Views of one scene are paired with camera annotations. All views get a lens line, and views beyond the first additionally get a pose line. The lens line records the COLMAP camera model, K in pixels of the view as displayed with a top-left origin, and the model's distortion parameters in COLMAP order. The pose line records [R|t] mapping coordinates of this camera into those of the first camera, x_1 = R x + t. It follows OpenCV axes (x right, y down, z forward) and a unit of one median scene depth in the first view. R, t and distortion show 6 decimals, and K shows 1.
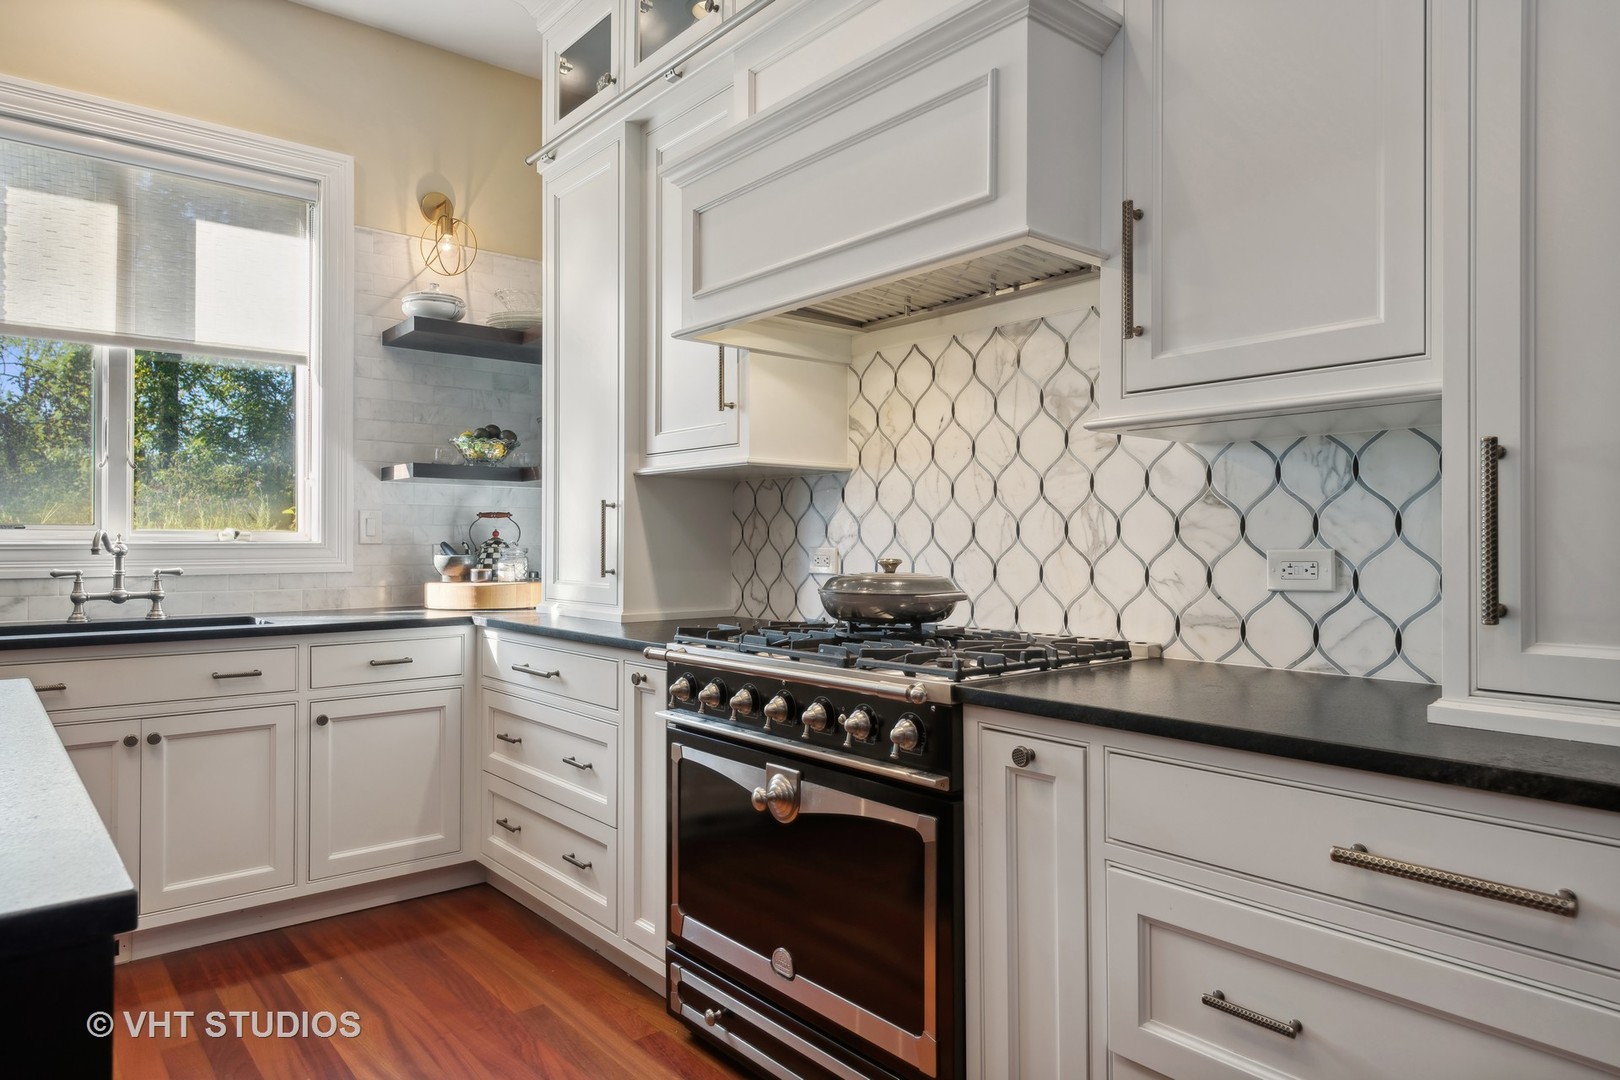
lens RADIAL K [[1011.2, 0, 807.9], [0, 1011.2, 533.4], [0, 0, 1]] dist [0.022759, -0.000511]
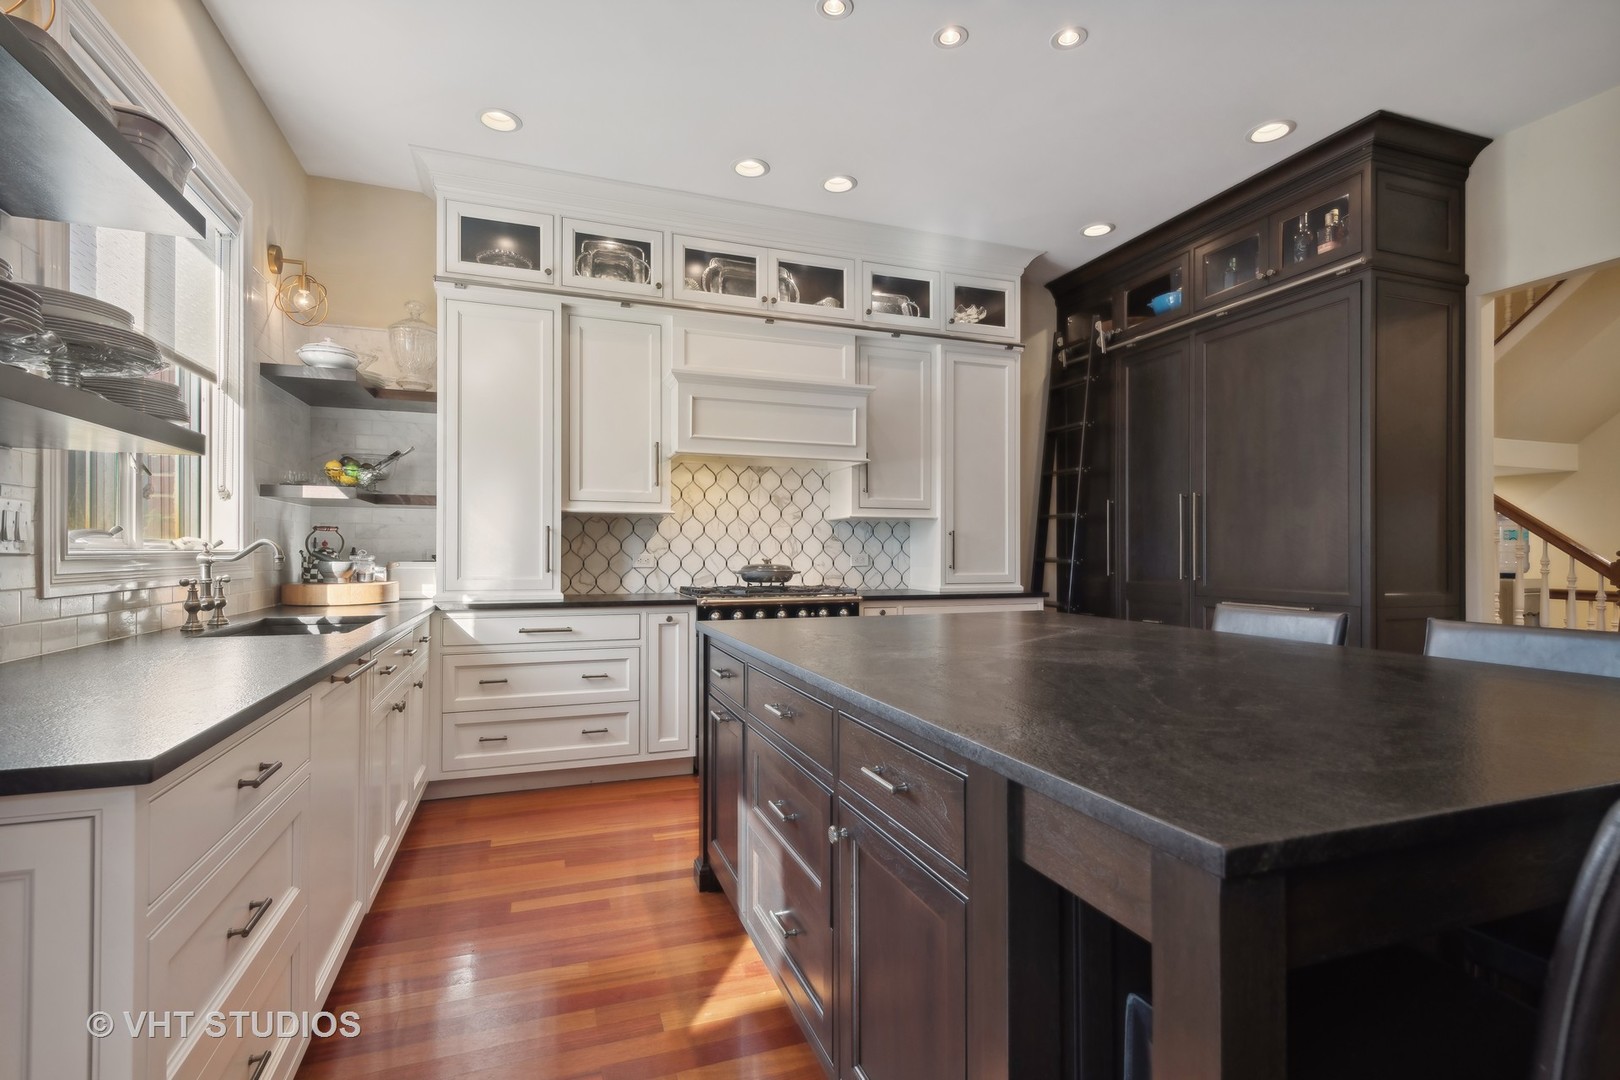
lens RADIAL K [[759.5, 0, 807.7], [0, 759.5, 549.1], [0, 0, 1]] dist [0.010082, -0.000270]
pose [[0.337270, 0.003505, 0.941401, -1.382061], [-0.011694, 0.999932, 0.000466, -0.000312], [-0.941335, -0.011166, 0.337288, 0.206411]]
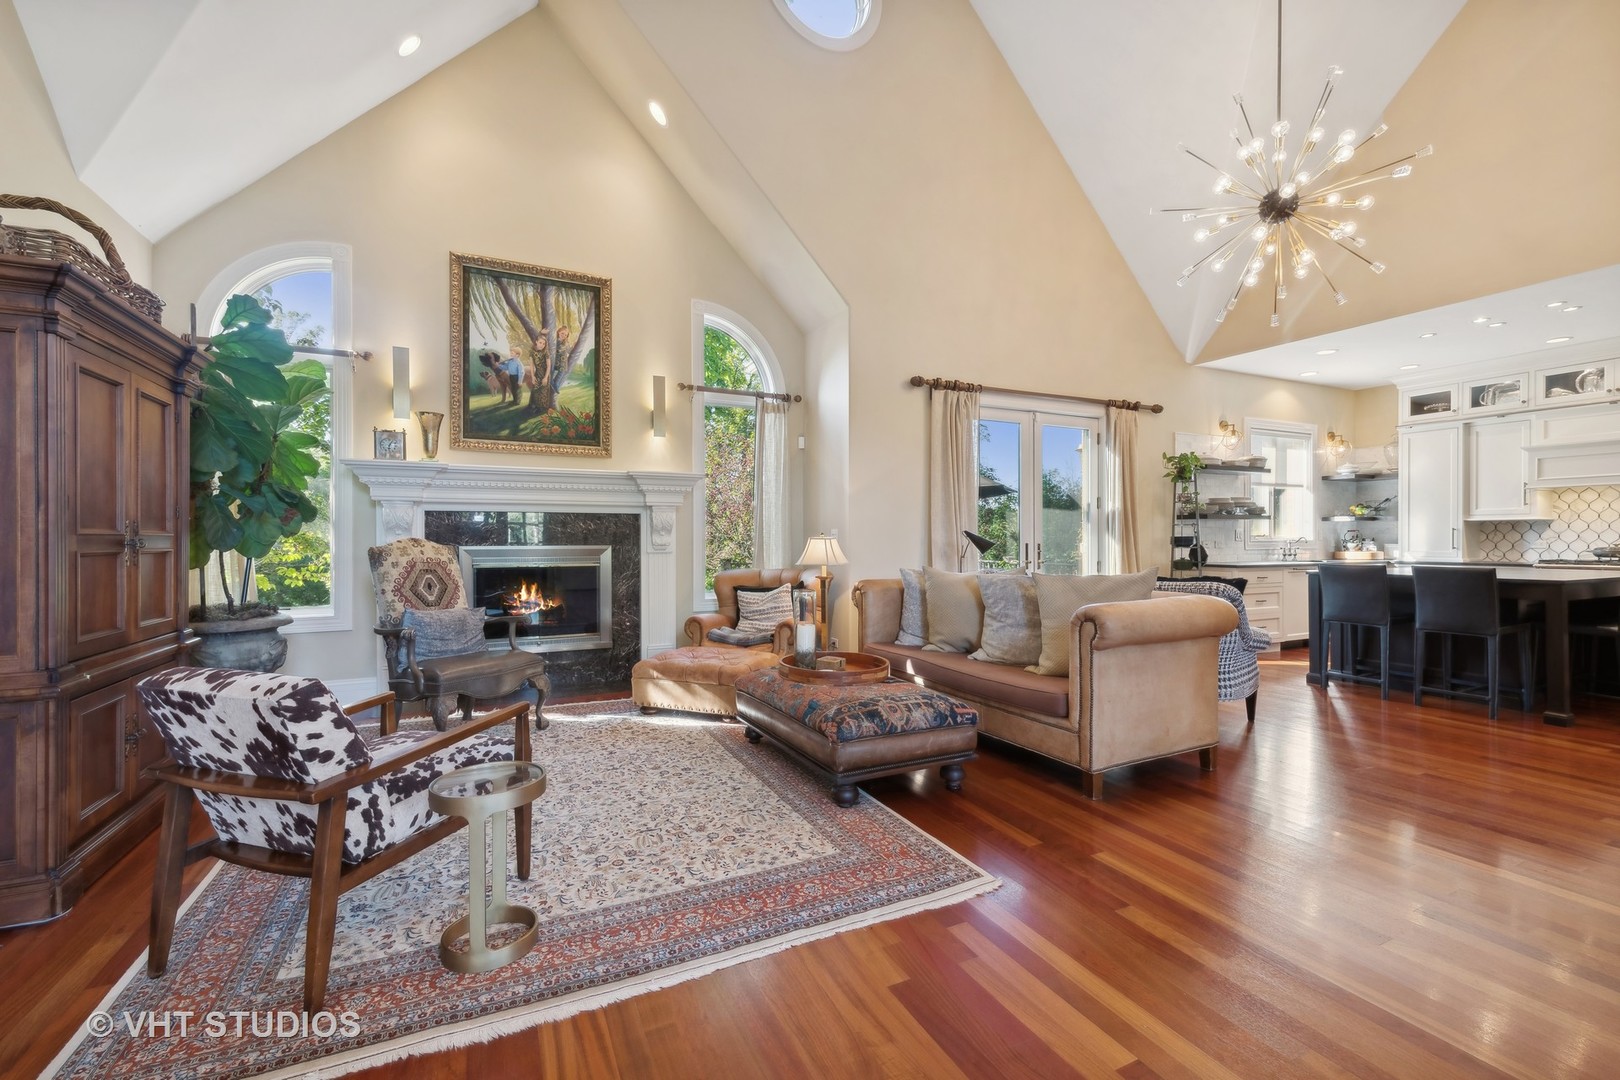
lens RADIAL K [[675.5, 0, 806.2], [0, 675.5, 539.8], [0, 0, 1]] dist [0.013852, -0.005410]
pose [[0.968391, -0.003444, -0.249414, -2.064777], [0.007064, 0.999882, 0.013618, -0.044396], [0.249338, -0.014949, 0.968301, -2.173630]]
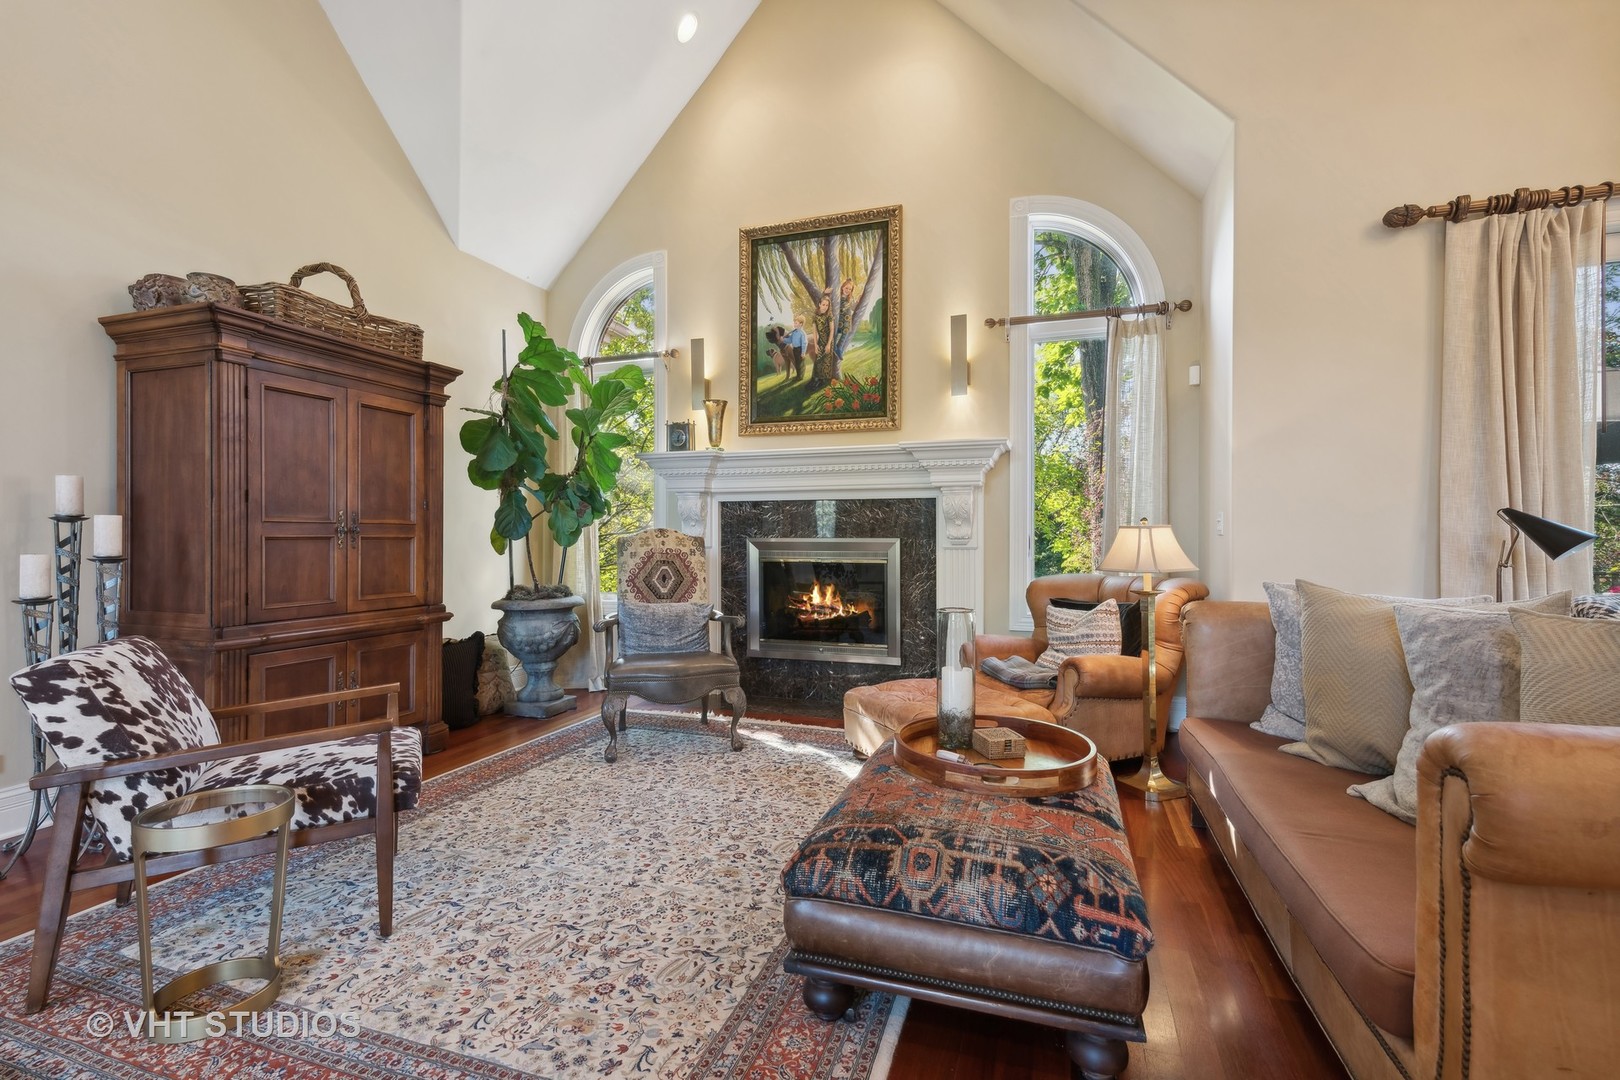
lens RADIAL K [[728.7, 0, 810.0], [0, 728.7, 540.0], [0, 0, 1]] dist [0.012795, -0.001006]
pose [[0.519364, 0.001118, -0.854552, -1.745822], [0.011296, 0.999903, 0.008173, -0.016998], [0.854479, -0.013898, 0.519301, -1.449476]]
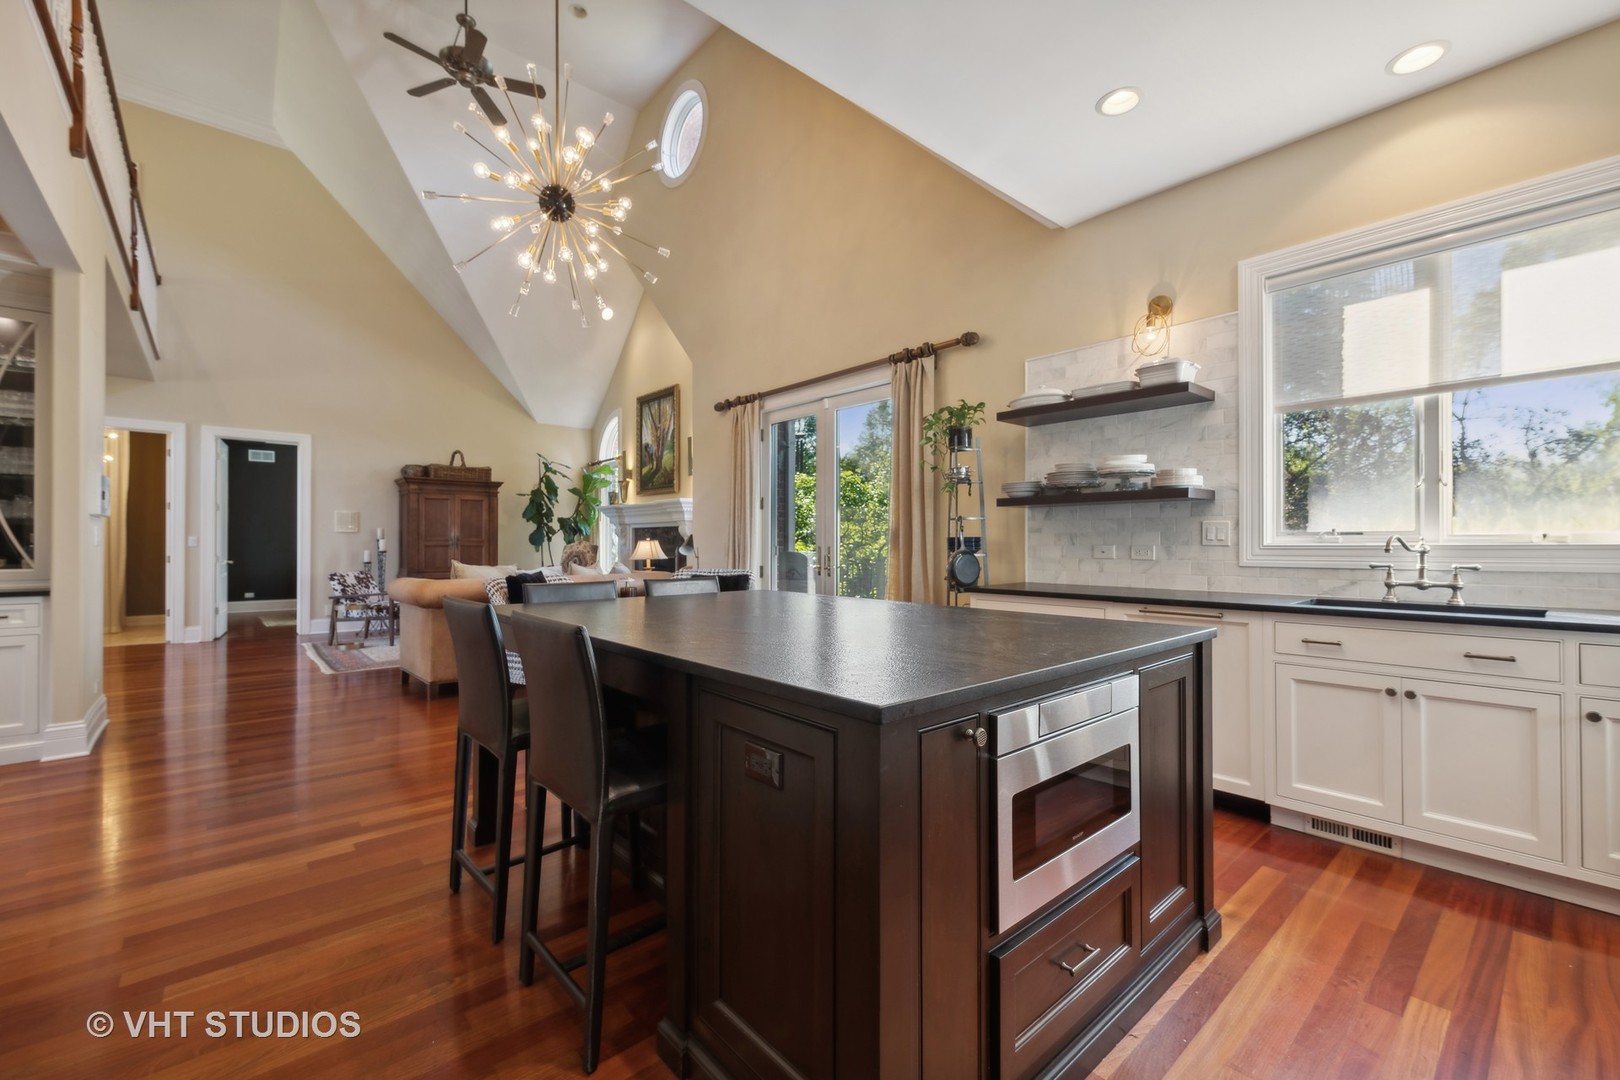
lens RADIAL K [[675.5, 0, 806.2], [0, 675.5, 539.8], [0, 0, 1]] dist [0.013852, -0.005410]
pose [[0.023692, -0.008437, -0.999684, 0.214797], [0.012689, 0.999886, -0.008138, 0.000816], [0.999639, -0.012492, 0.023797, 0.214514]]
